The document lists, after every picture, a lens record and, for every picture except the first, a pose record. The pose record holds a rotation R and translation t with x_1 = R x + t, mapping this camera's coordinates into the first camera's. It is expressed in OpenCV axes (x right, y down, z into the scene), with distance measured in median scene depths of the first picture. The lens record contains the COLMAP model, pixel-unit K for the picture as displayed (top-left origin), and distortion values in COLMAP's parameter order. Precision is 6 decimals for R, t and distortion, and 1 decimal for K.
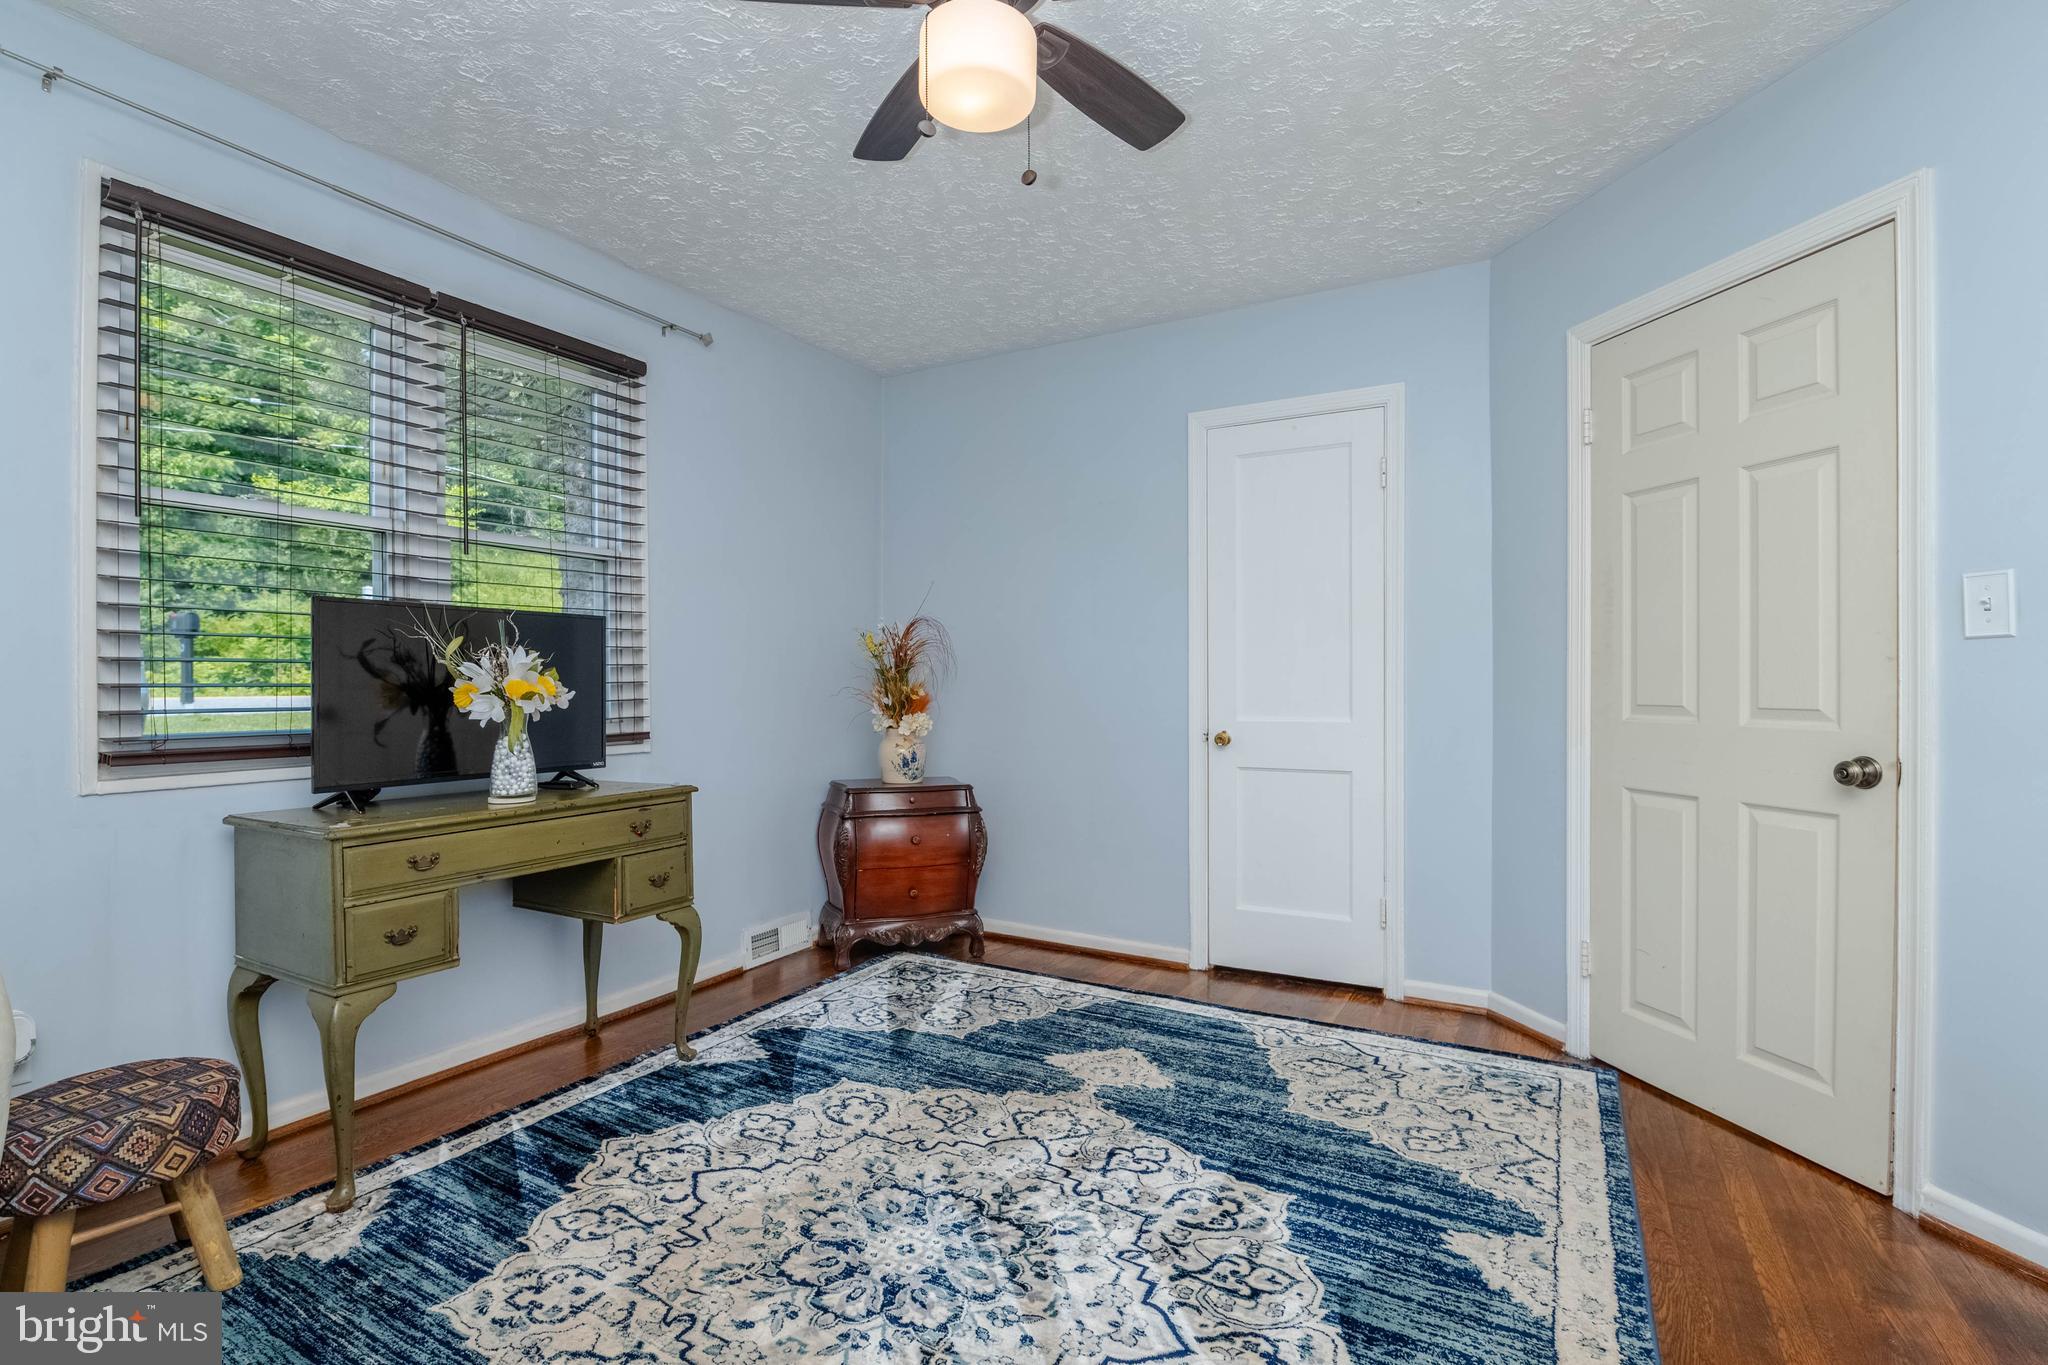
lens RADIAL K [[934.0, 0, 1044.5], [0, 934.0, 681.3], [0, 0, 1]] dist [0.007154, -0.002645]
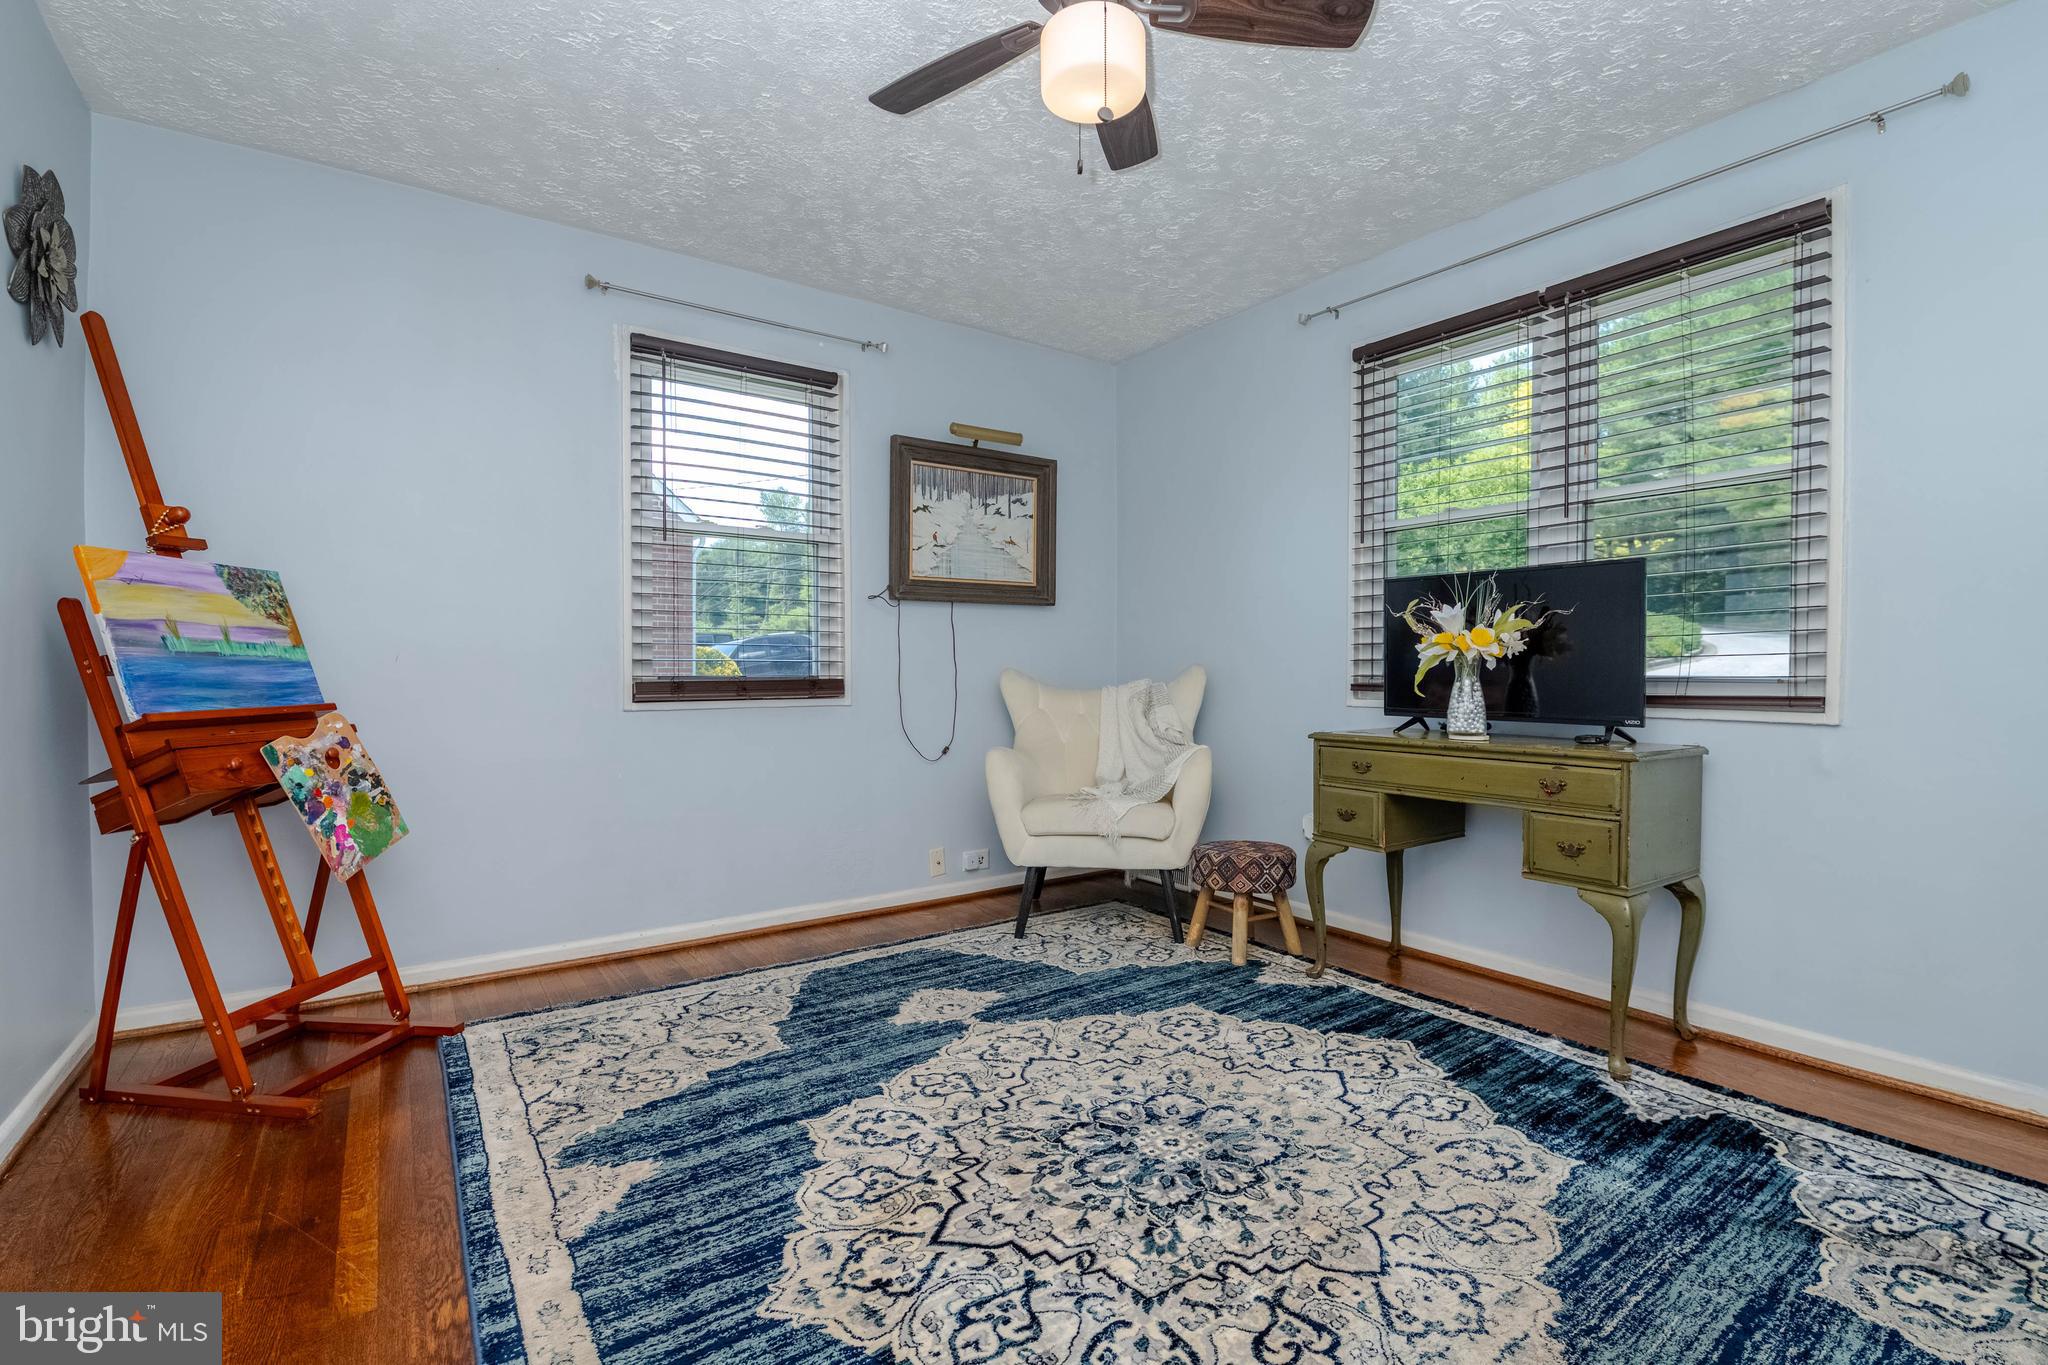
lens RADIAL K [[929.5, 0, 1029.2], [0, 929.5, 680.9], [0, 0, 1]] dist [-0.007643, -0.002441]
pose [[-0.443081, 0.009523, -0.896431, 0.786951], [0.000140, 0.999944, 0.010554, 0.051037], [0.896481, 0.004550, -0.443058, 1.178602]]
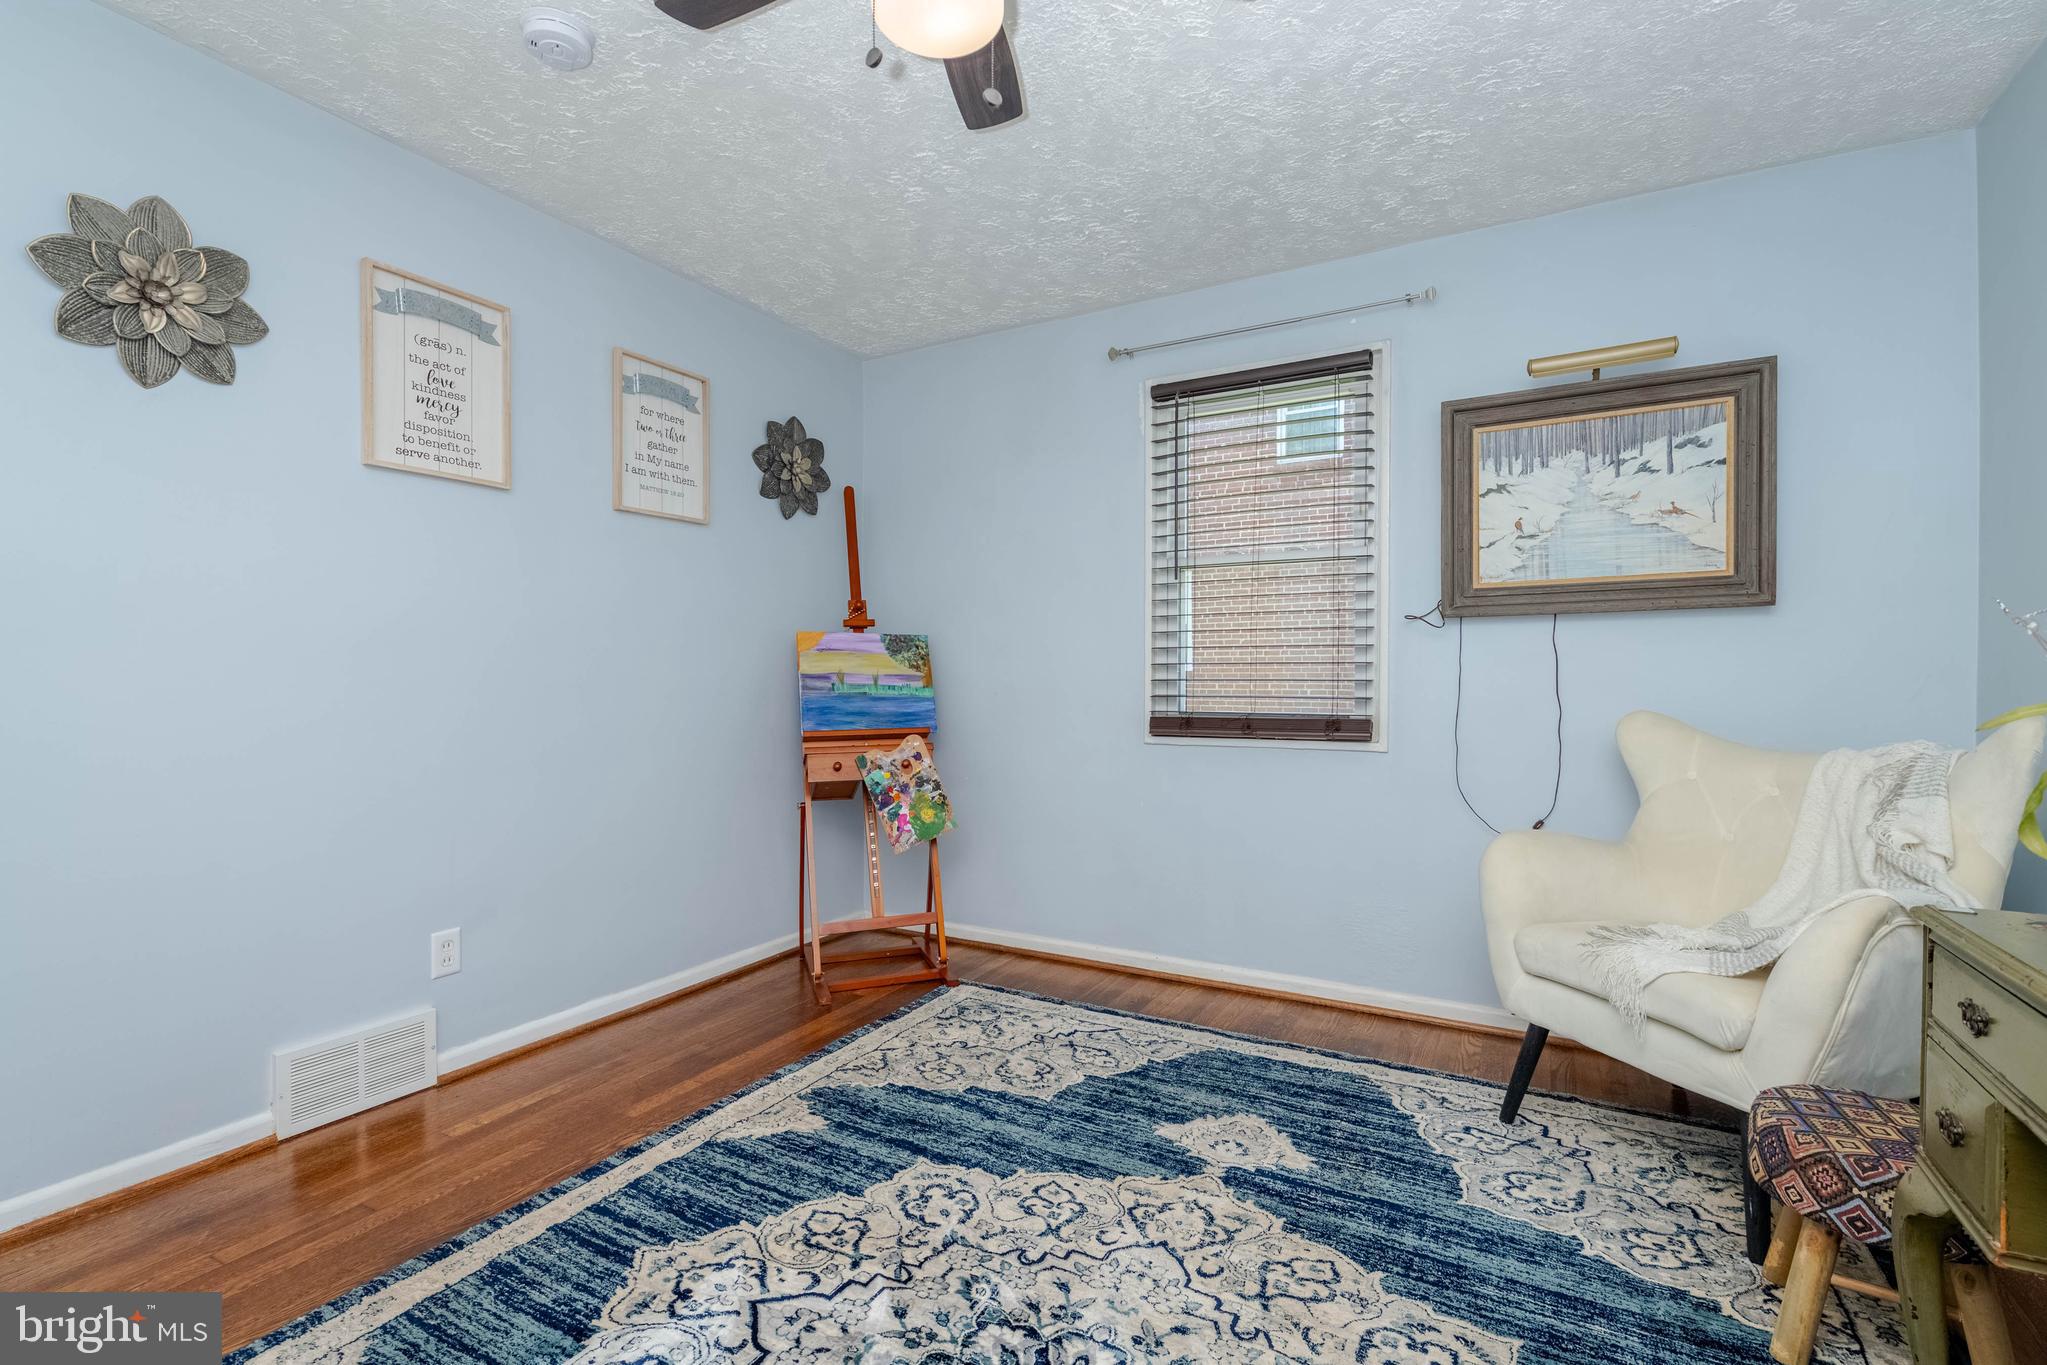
lens RADIAL K [[933.5, 0, 1016.0], [0, 933.5, 683.7], [0, 0, 1]] dist [0.007154, -0.002645]
pose [[-0.999477, 0.002464, 0.032232, -0.140303], [0.002799, 0.999943, 0.010347, -0.007385], [-0.032205, 0.010432, -0.999427, 1.559574]]
